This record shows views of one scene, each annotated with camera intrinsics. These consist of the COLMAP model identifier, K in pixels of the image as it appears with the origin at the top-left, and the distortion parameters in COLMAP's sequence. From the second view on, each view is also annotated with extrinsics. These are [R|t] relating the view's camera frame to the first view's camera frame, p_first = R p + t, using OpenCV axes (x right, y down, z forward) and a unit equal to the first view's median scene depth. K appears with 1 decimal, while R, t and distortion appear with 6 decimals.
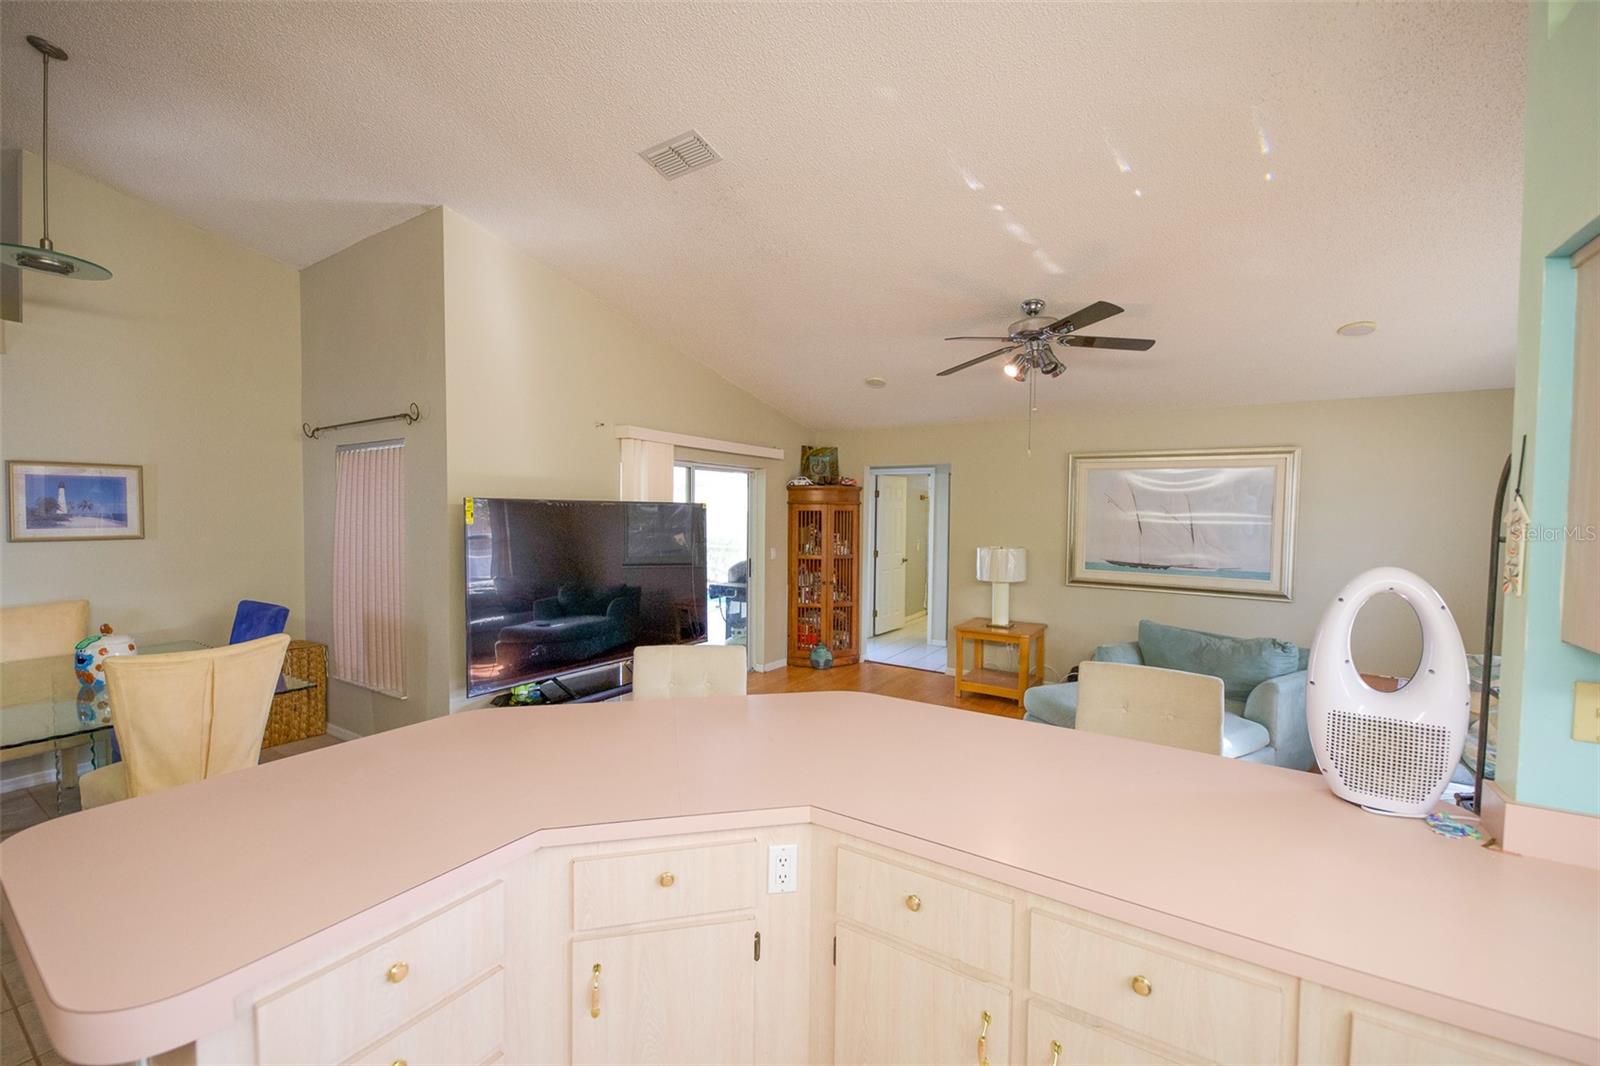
lens RADIAL K [[657.1, 0, 800.0], [0, 657.1, 533.0], [0, 0, 1]] dist [0.027105, -0.009942]
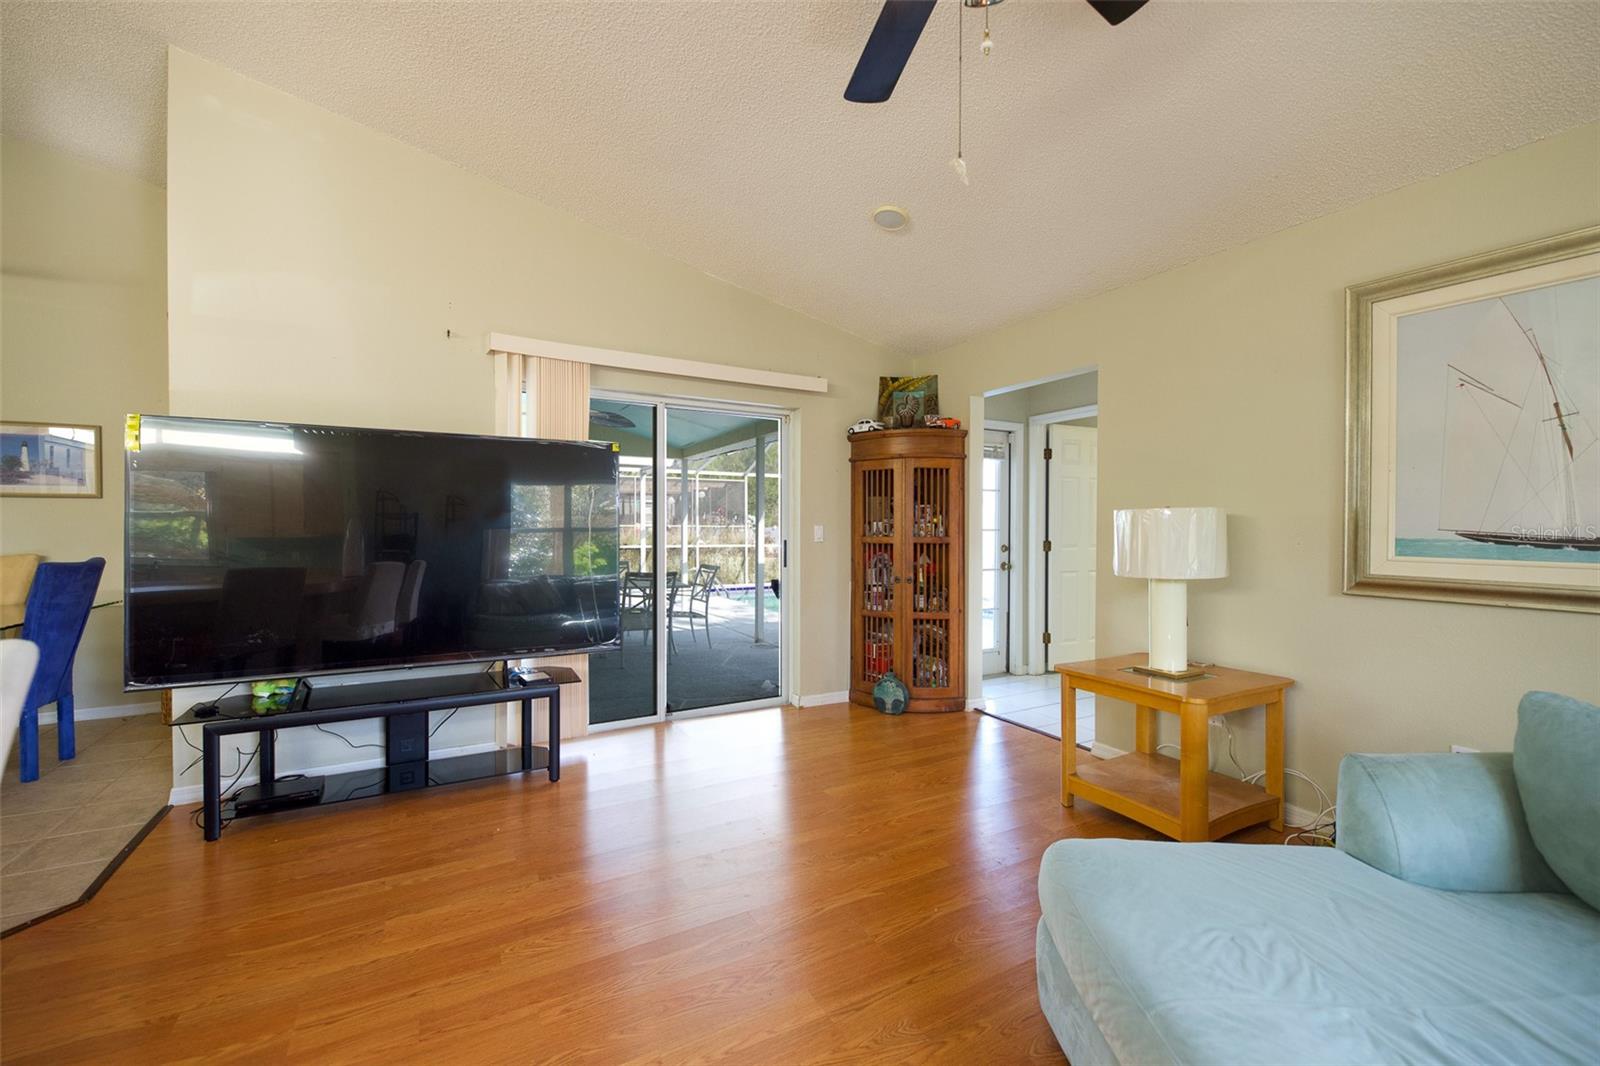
lens RADIAL K [[655.6, 0, 782.1], [0, 655.6, 530.8], [0, 0, 1]] dist [0.014223, -0.009796]
pose [[0.877342, -0.004356, -0.479845, 0.244703], [-0.009500, 0.999605, -0.026443, 0.045445], [0.479771, 0.027758, 0.876955, 0.375759]]
